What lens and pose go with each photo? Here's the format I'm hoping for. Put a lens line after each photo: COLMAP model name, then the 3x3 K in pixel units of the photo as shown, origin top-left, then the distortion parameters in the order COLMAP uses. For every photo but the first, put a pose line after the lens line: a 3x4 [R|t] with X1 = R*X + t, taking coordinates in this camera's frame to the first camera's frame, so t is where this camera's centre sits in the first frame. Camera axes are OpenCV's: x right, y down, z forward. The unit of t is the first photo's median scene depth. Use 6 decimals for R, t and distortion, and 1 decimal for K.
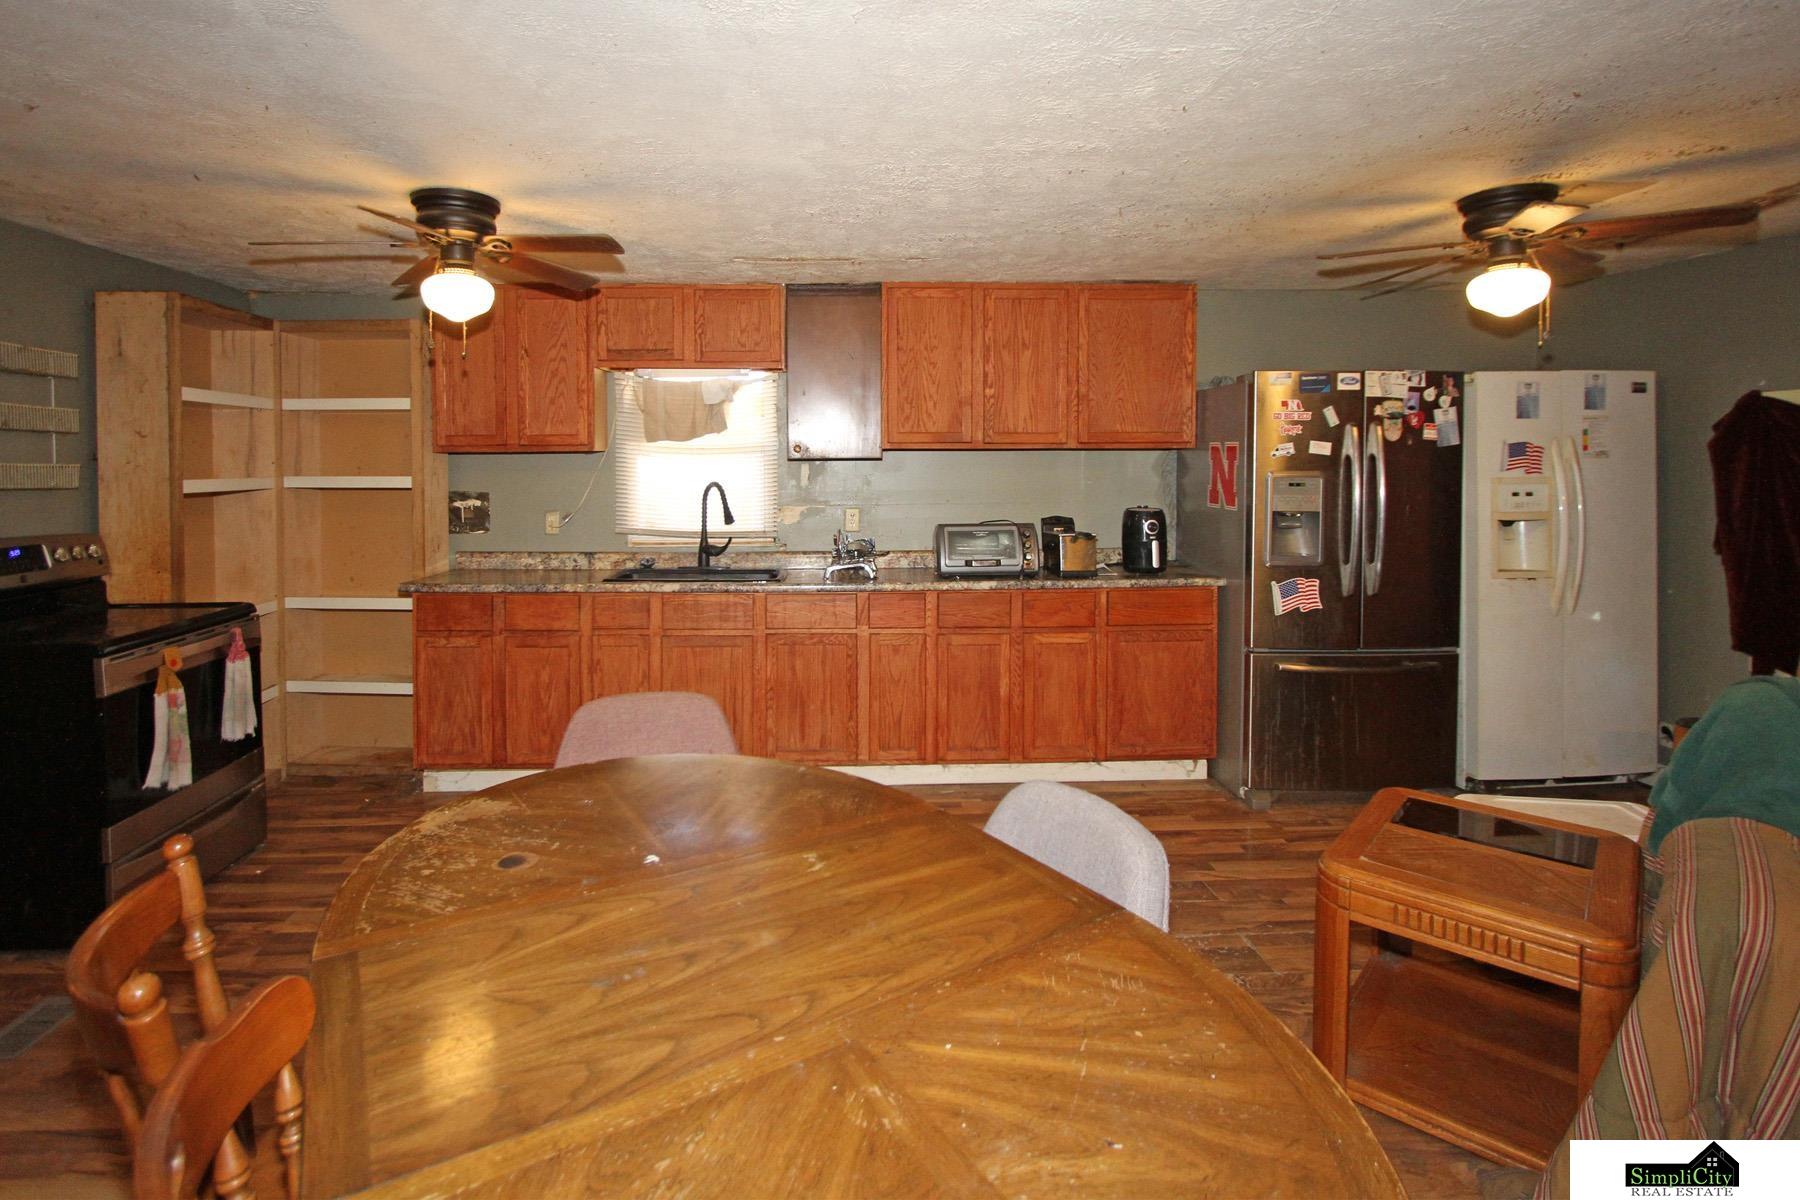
lens RADIAL K [[821.0, 0, 823.2], [0, 821.0, 489.4], [0, 0, 1]] dist [-0.002259, -0.000071]
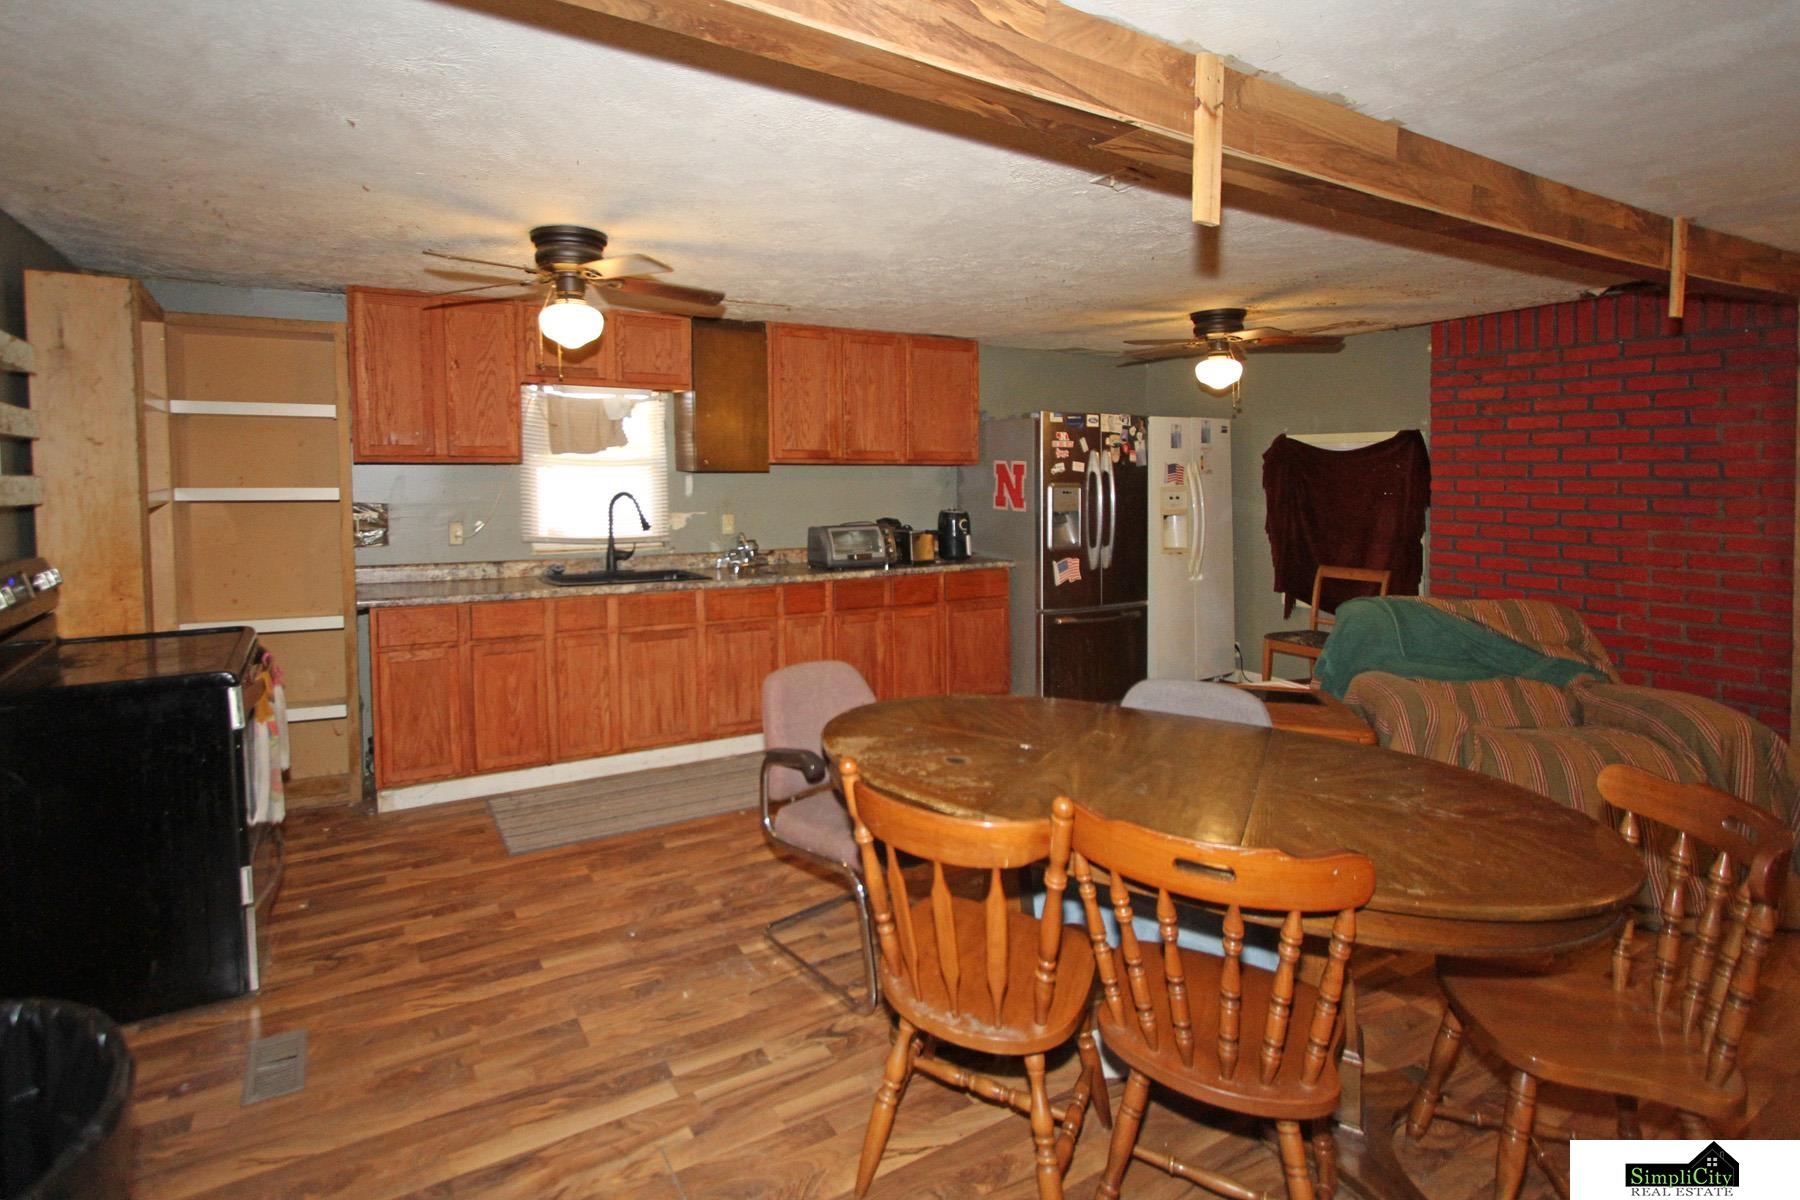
lens RADIAL K [[823.7, 0, 727.6], [0, 823.7, 497.7], [0, 0, 1]] dist [0.000279, -0.000045]
pose [[0.913513, -0.007580, 0.406738, -0.511158], [0.005226, 0.999963, 0.006900, -0.009131], [-0.406775, -0.004177, 0.913519, -0.059115]]
